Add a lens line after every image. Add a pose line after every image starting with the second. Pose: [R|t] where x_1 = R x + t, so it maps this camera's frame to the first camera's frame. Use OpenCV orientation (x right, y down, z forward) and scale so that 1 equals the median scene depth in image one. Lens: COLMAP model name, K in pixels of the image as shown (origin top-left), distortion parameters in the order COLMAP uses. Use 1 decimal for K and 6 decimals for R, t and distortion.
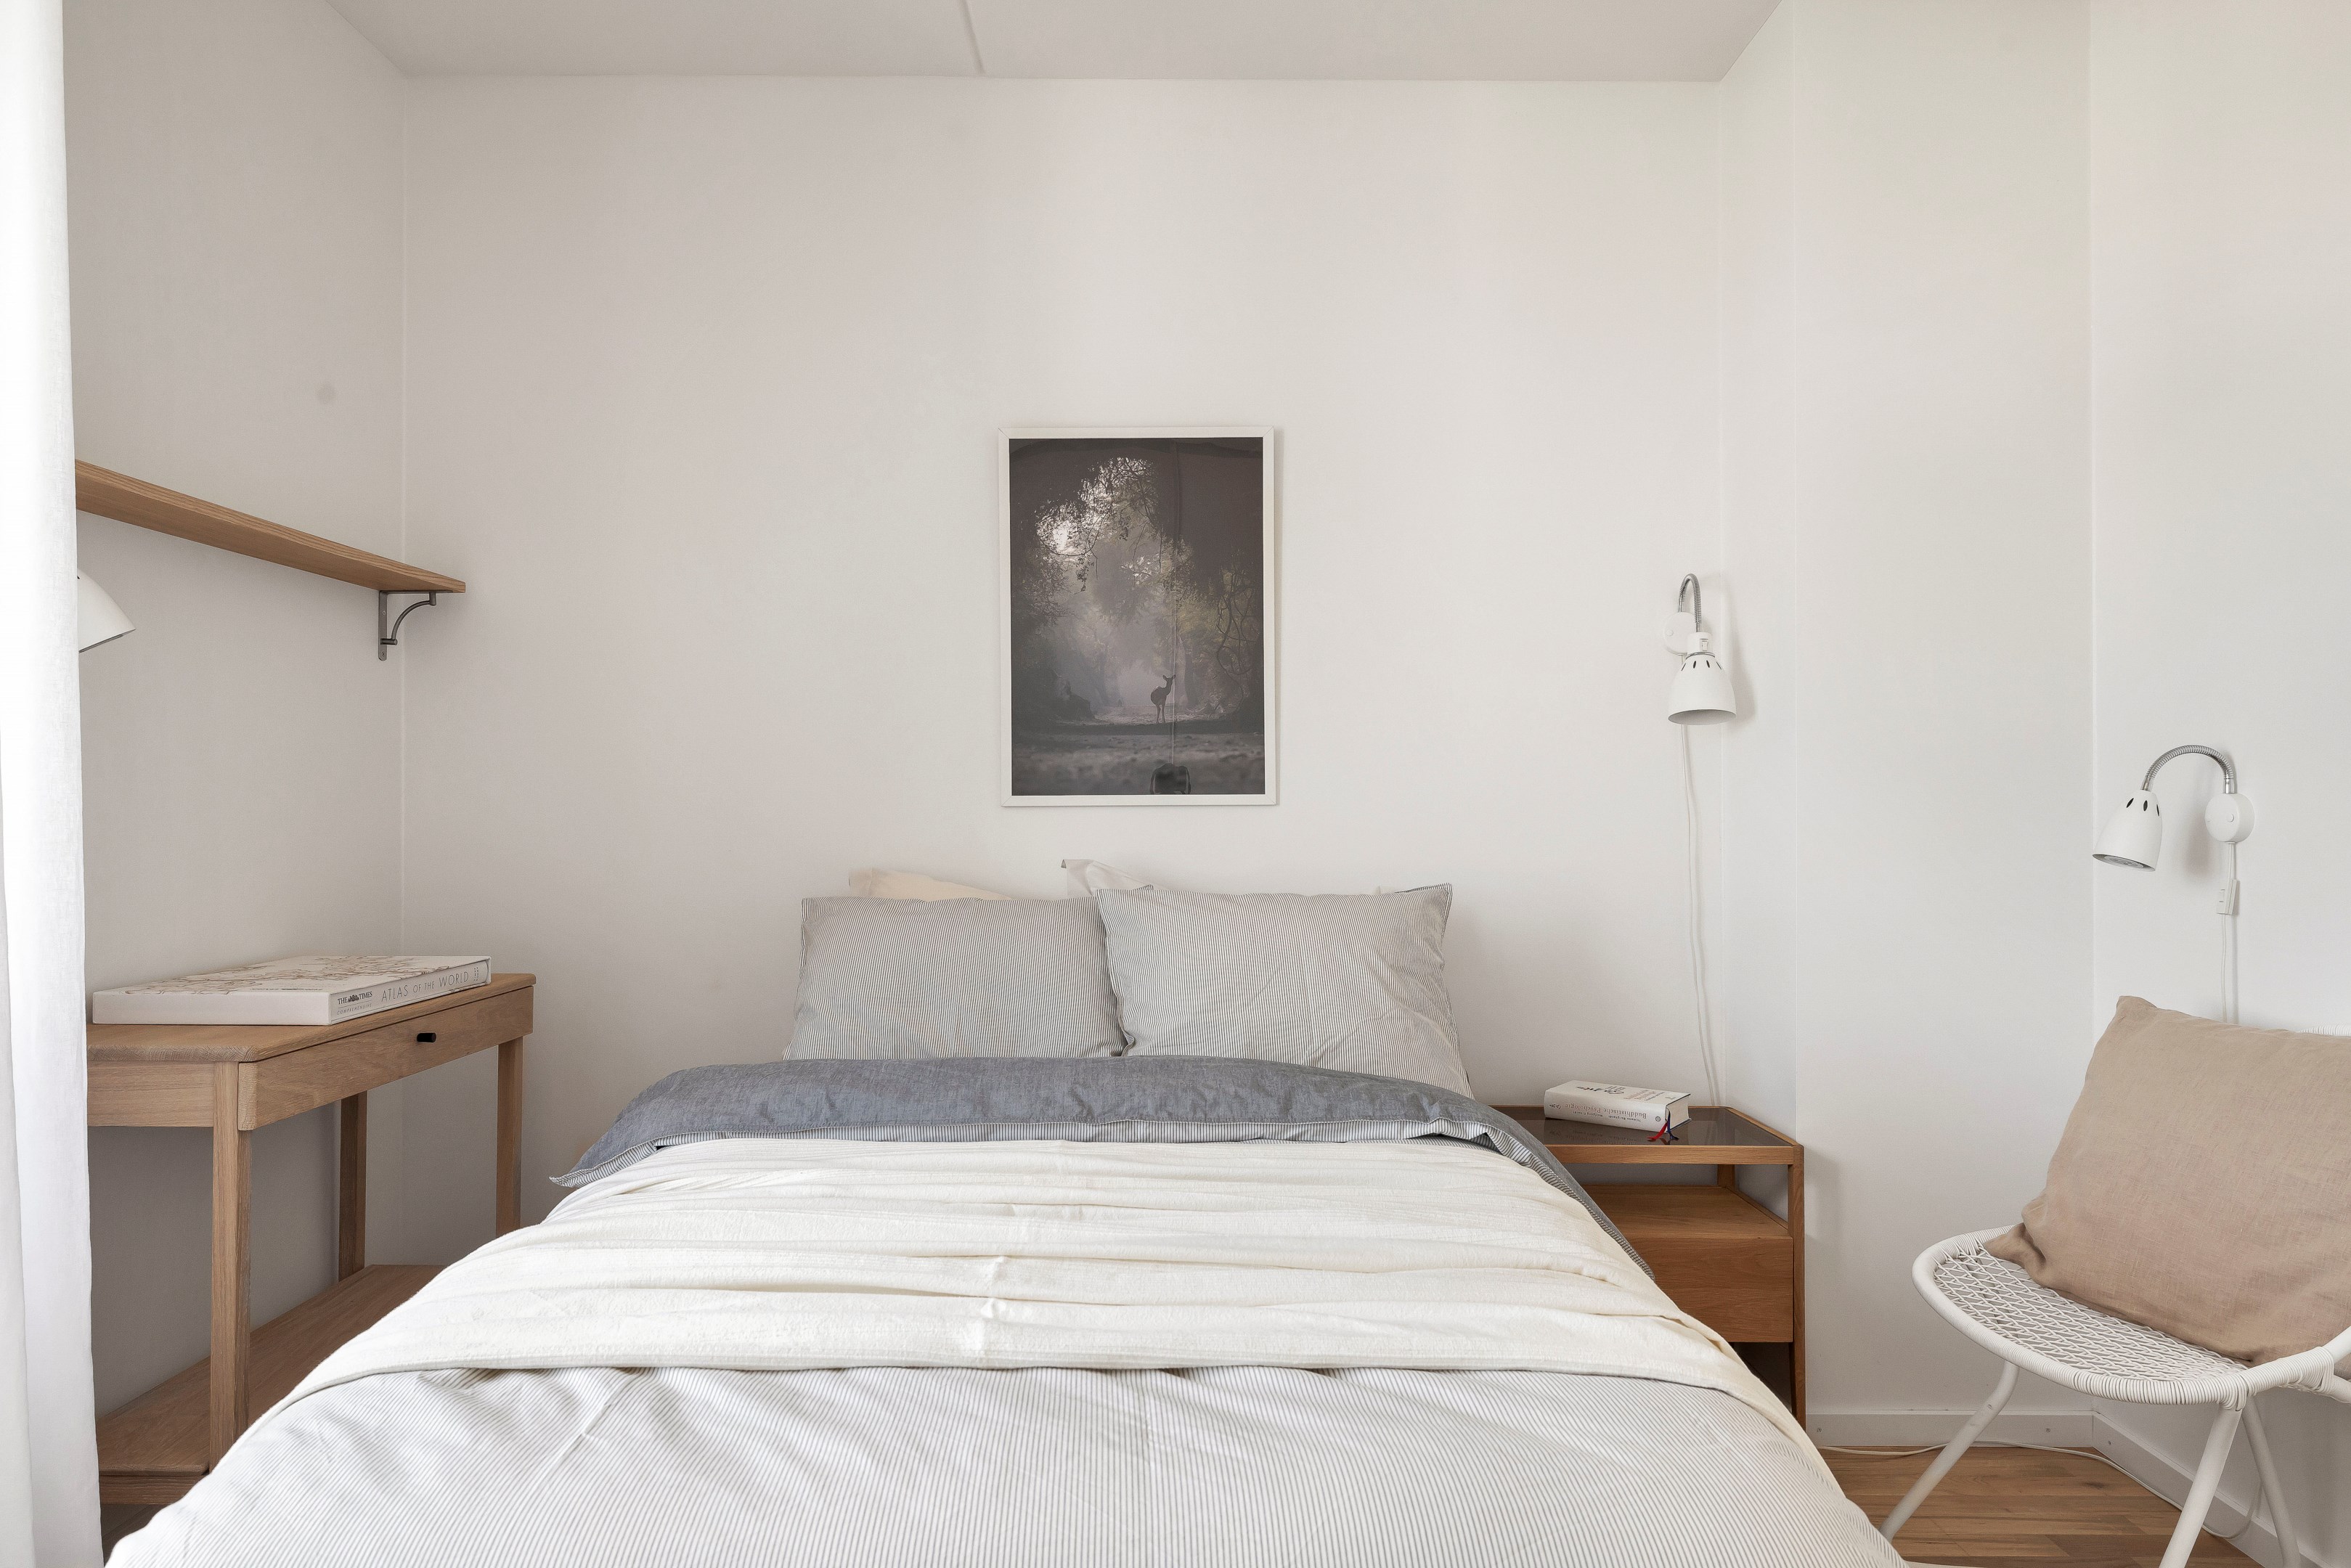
lens RADIAL K [[1469.4, 0, 1179.3], [0, 1469.4, 782.6], [0, 0, 1]] dist [0.017368, -0.000059]
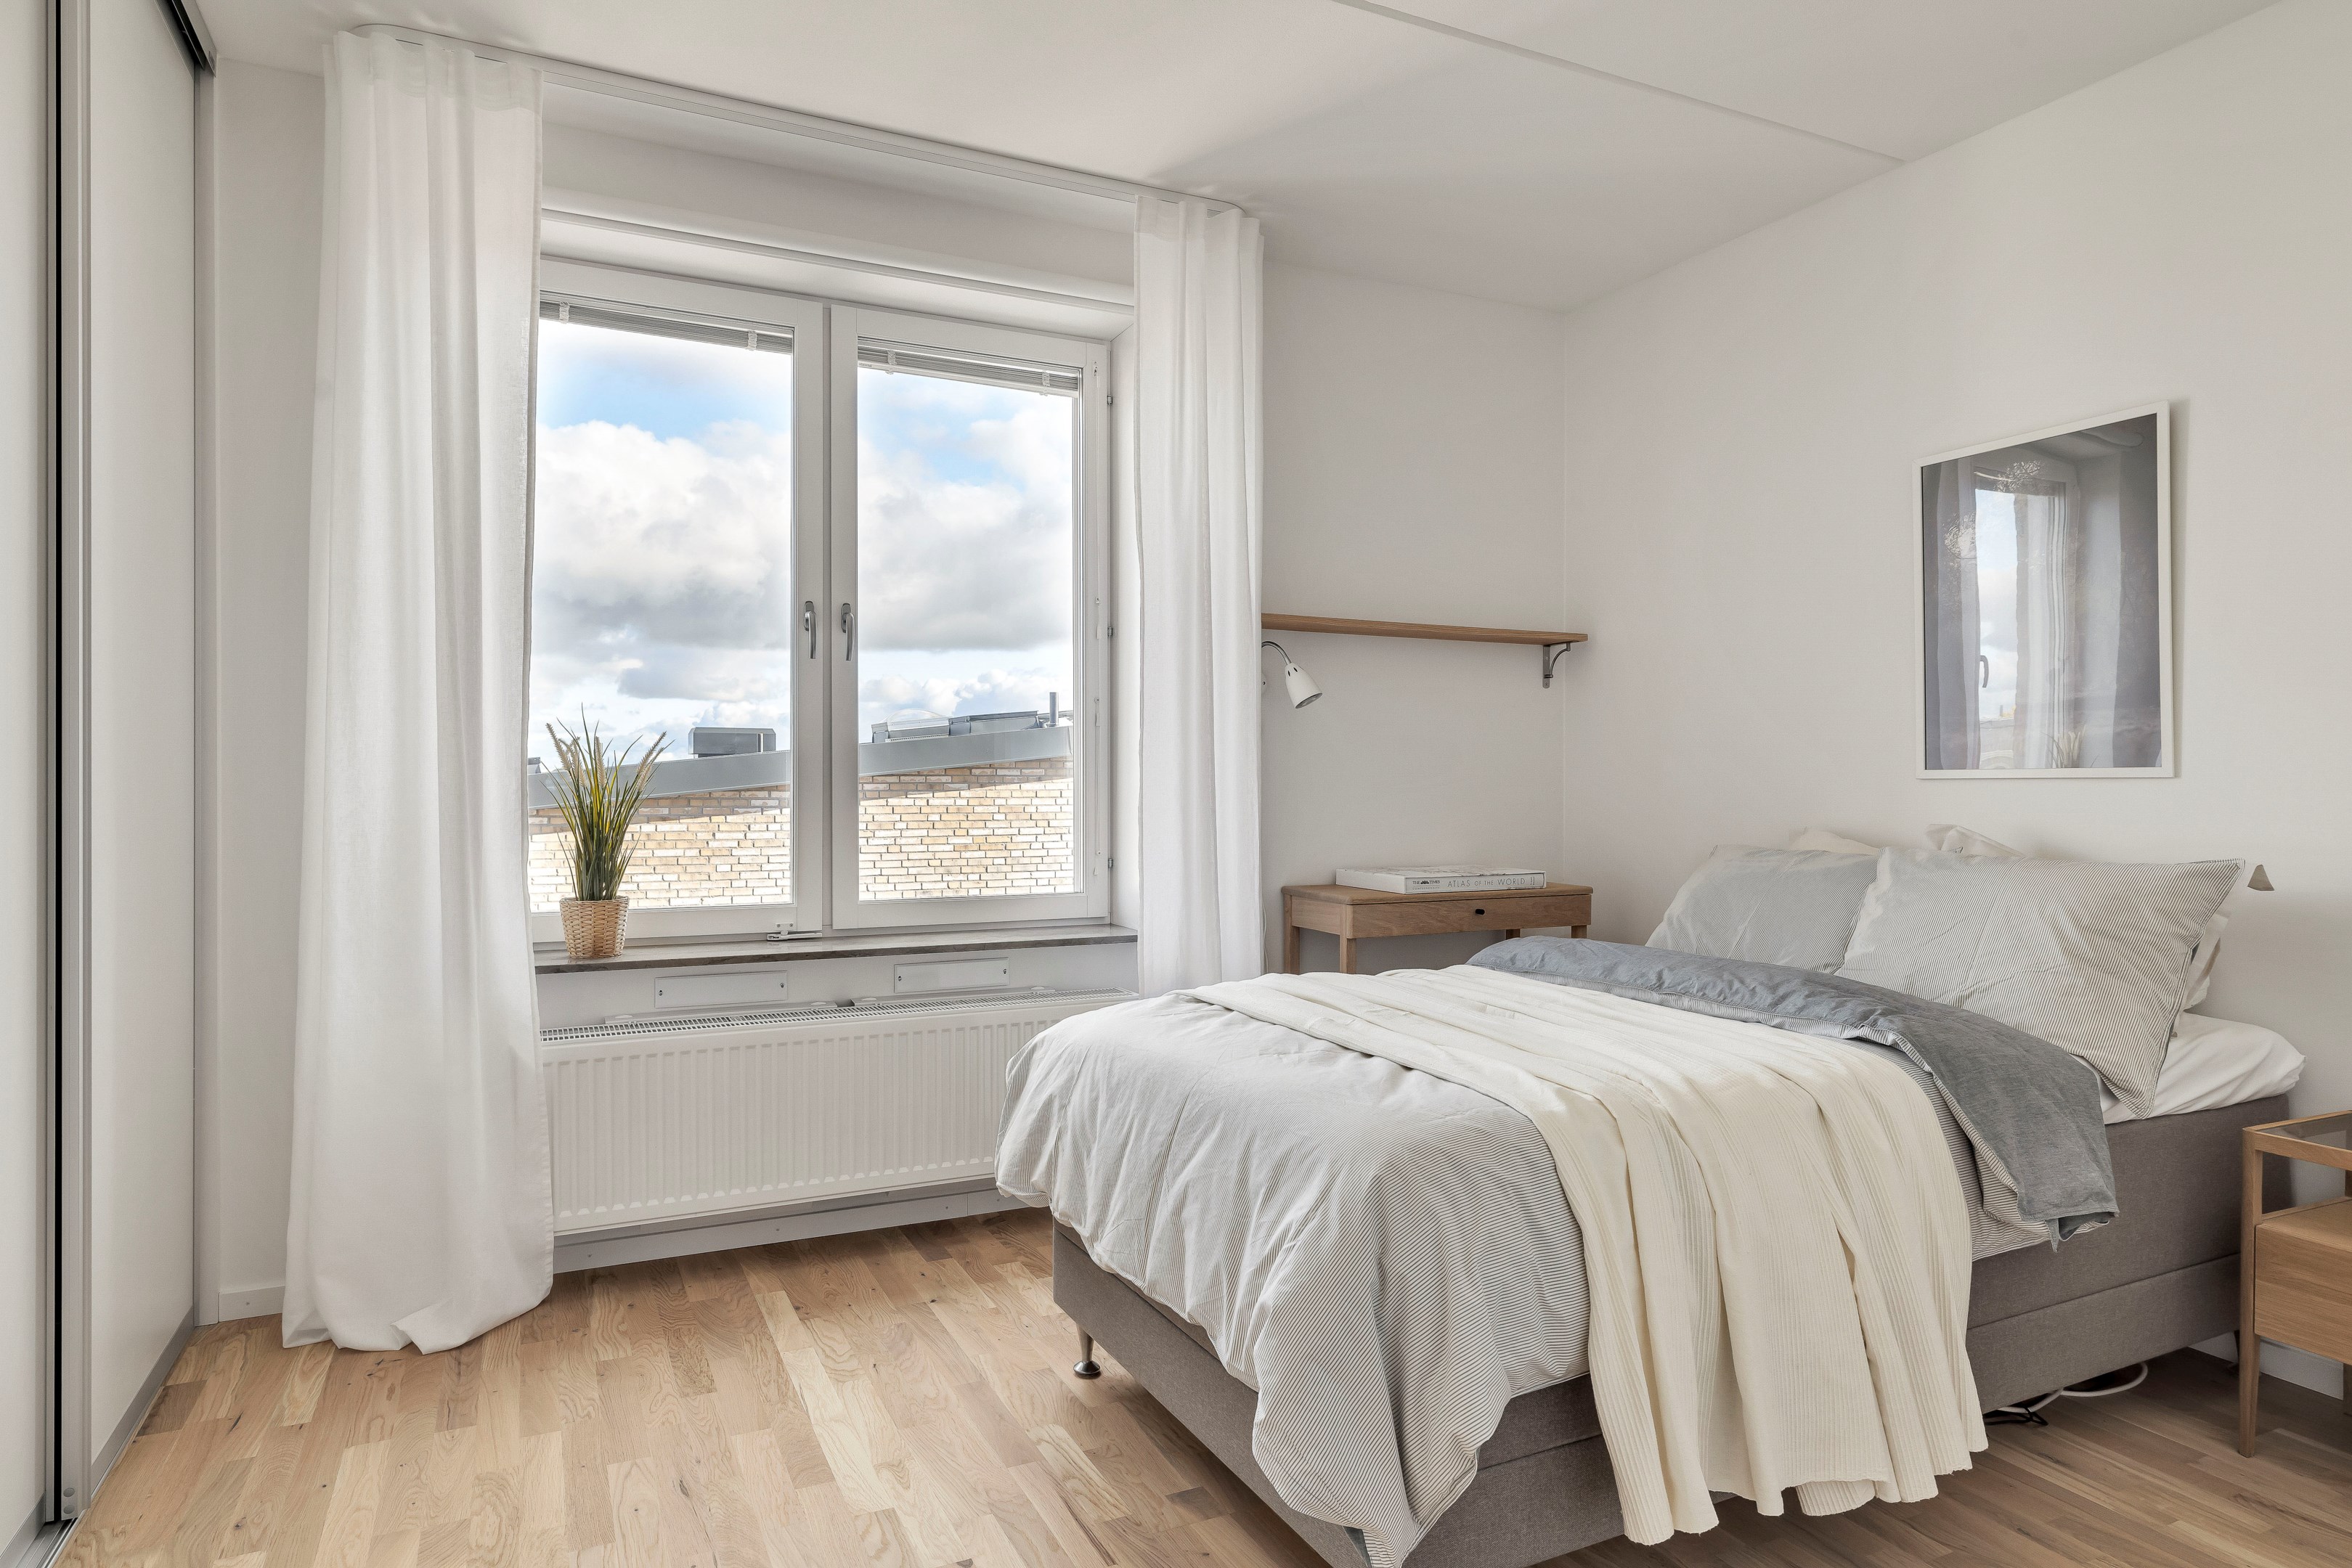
lens RADIAL K [[1394.6, 0, 1185.8], [0, 1394.6, 779.2], [0, 0, 1]] dist [-0.001572, 0.000183]
pose [[0.443282, -0.000232, -0.896382, 0.802720], [0.011436, 0.999920, 0.005396, 0.004439], [0.896309, -0.012643, 0.443250, -0.031653]]
